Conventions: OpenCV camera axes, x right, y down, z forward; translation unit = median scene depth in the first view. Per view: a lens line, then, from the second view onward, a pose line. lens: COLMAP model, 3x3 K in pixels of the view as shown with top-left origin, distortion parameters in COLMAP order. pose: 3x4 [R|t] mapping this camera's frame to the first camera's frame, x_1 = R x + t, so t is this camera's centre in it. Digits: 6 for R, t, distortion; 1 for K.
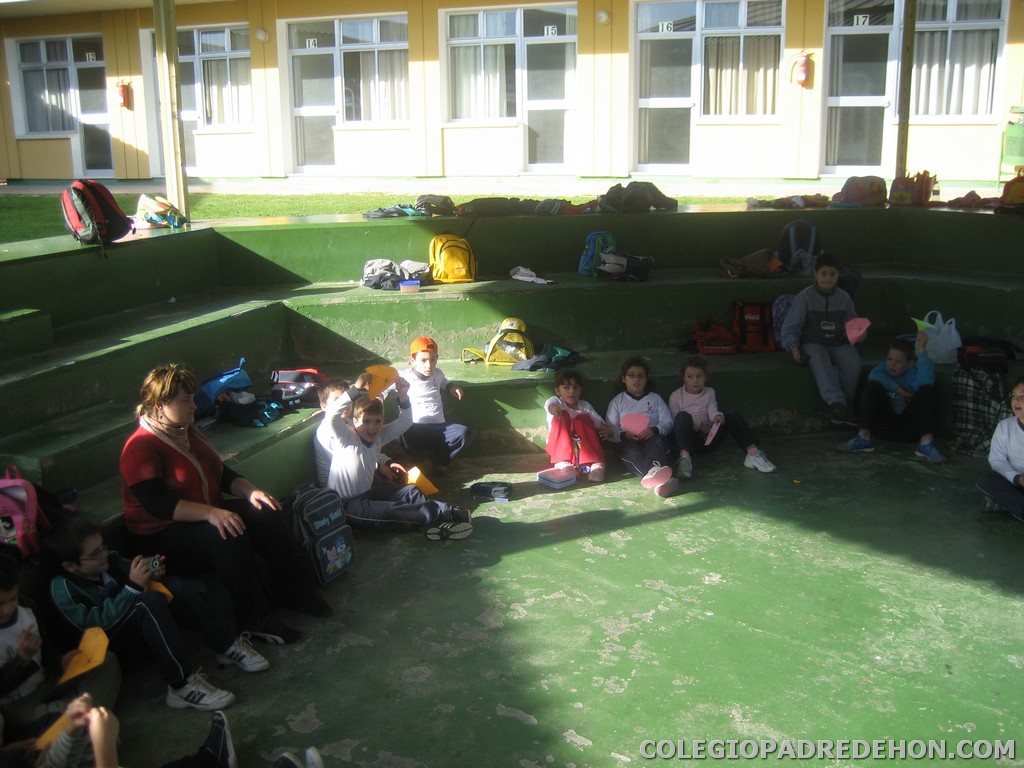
lens RADIAL K [[1043.4, 0, 512.0], [0, 1043.4, 384.0], [0, 0, 1]] dist [-0.114951, 0.031122]
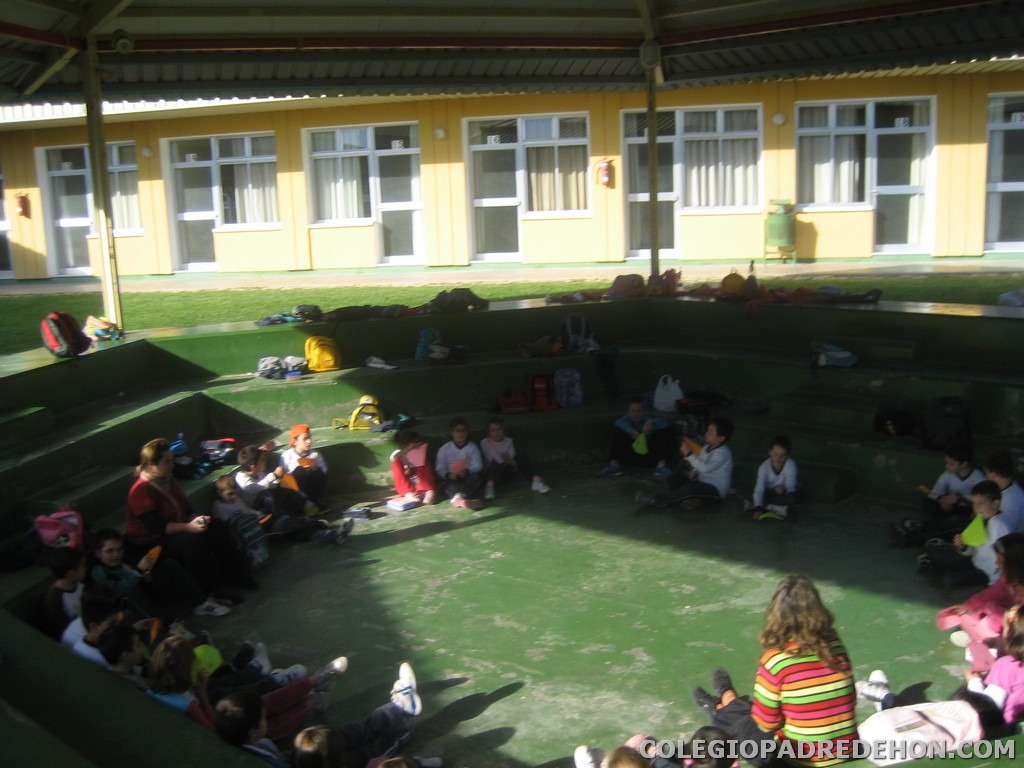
lens RADIAL K [[1043.4, 0, 512.0], [0, 1043.4, 384.0], [0, 0, 1]] dist [-0.114951, 0.031122]
pose [[0.991422, -0.048110, 0.121527, 0.022332], [0.055035, 0.997008, -0.054285, 0.008126], [-0.118552, 0.060508, 0.991103, -0.402852]]
